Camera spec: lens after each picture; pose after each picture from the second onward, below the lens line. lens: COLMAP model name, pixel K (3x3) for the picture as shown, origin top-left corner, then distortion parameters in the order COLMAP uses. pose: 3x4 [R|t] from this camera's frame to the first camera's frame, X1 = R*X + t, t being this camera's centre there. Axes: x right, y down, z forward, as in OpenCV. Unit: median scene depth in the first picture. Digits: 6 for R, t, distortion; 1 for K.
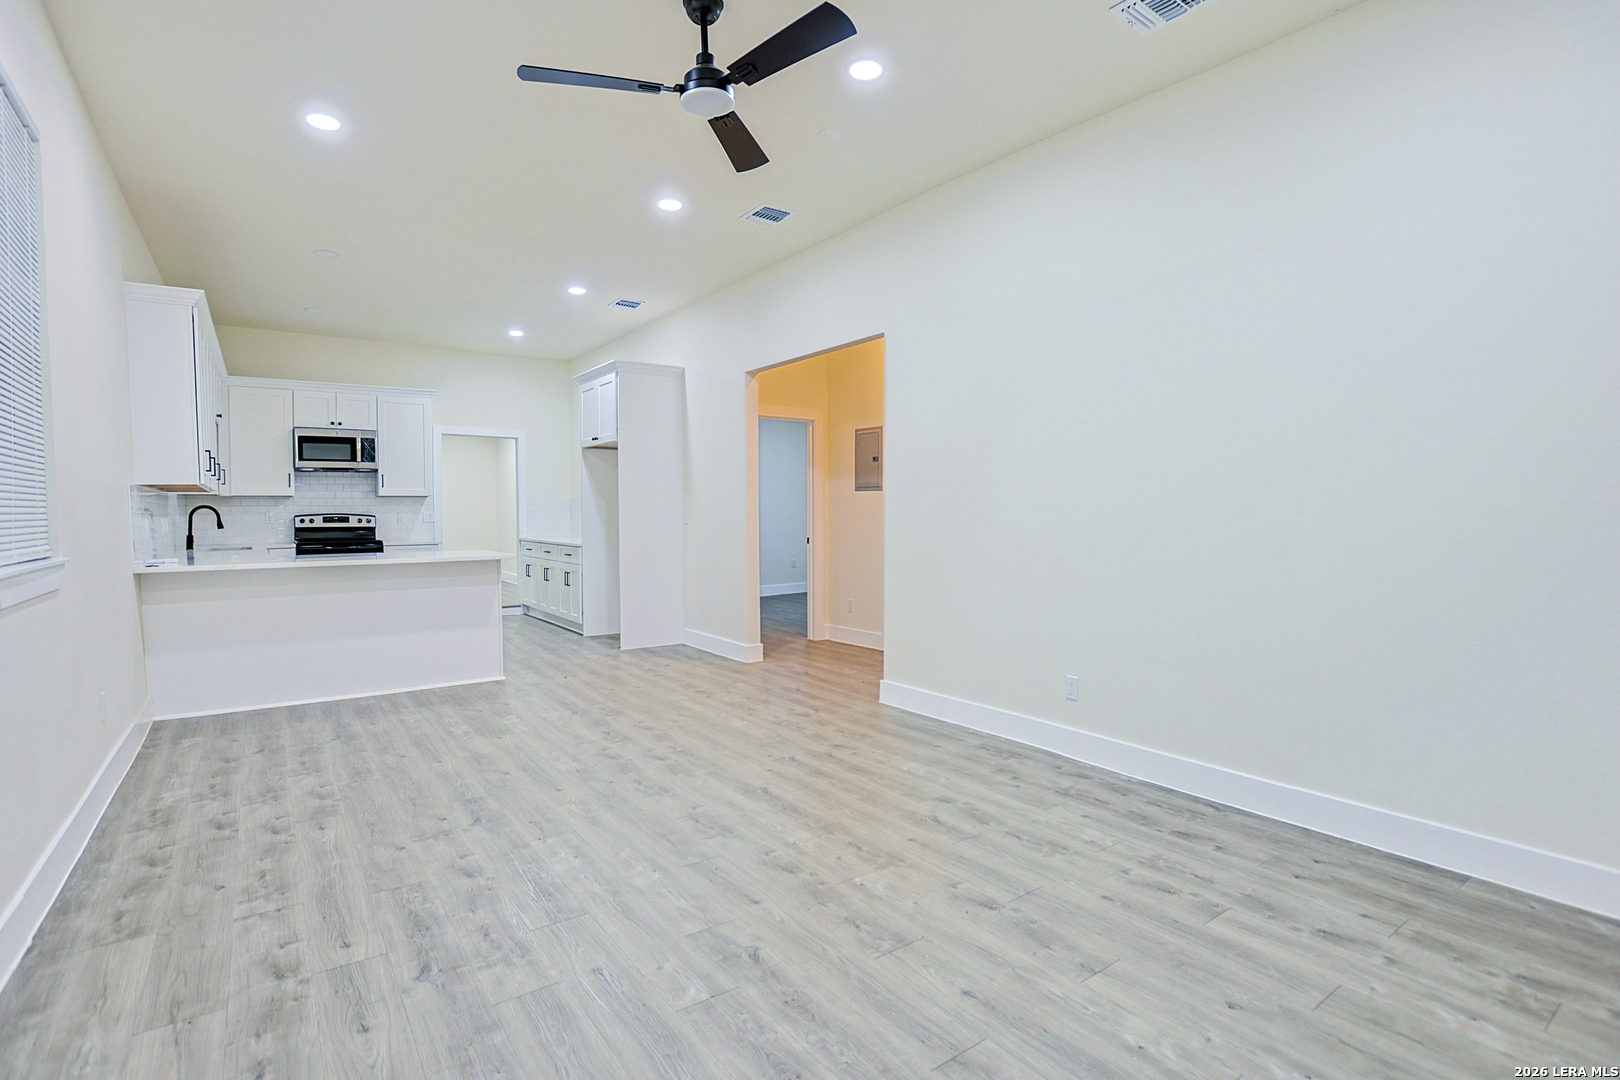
lens RADIAL K [[766.2, 0, 797.9], [0, 766.2, 511.7], [0, 0, 1]] dist [-0.020917, 0.001216]
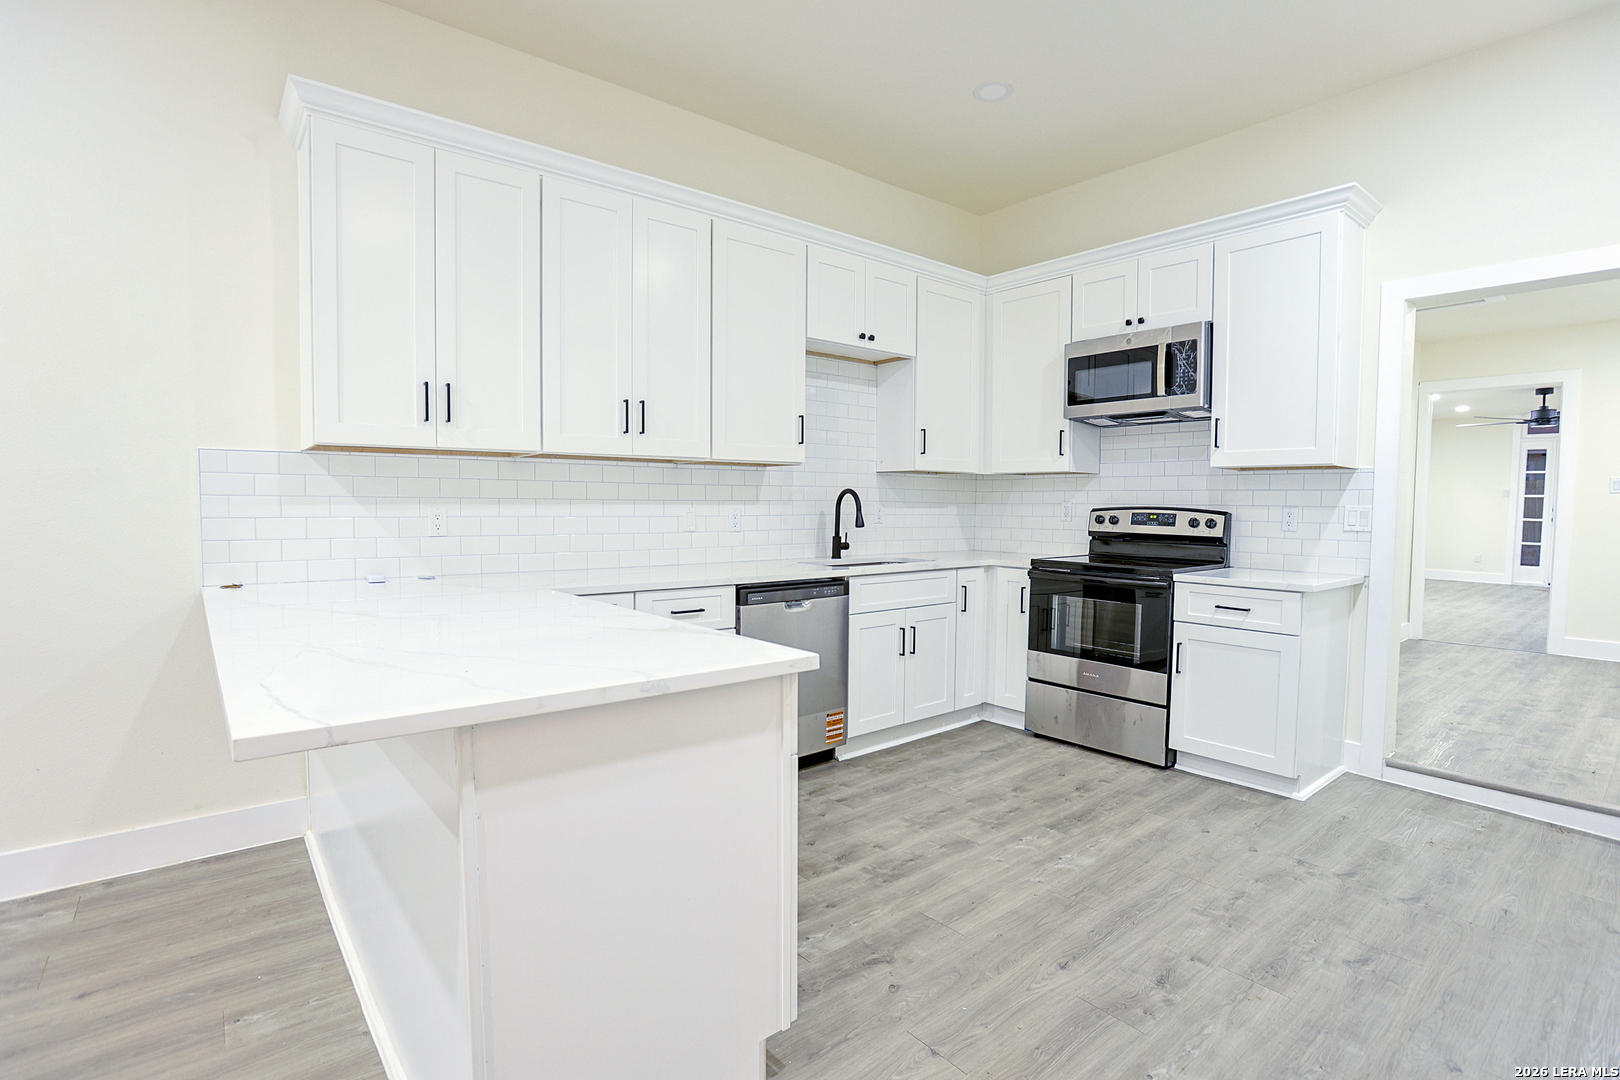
lens RADIAL K [[766.2, 0, 817.8], [0, 766.2, 538.9], [0, 0, 1]] dist [-0.020917, 0.001216]
pose [[0.113116, 0.054891, -0.992064, -0.136072], [-0.016619, 0.998438, 0.053348, 0.000404], [0.993443, 0.010452, 0.113852, 0.735823]]
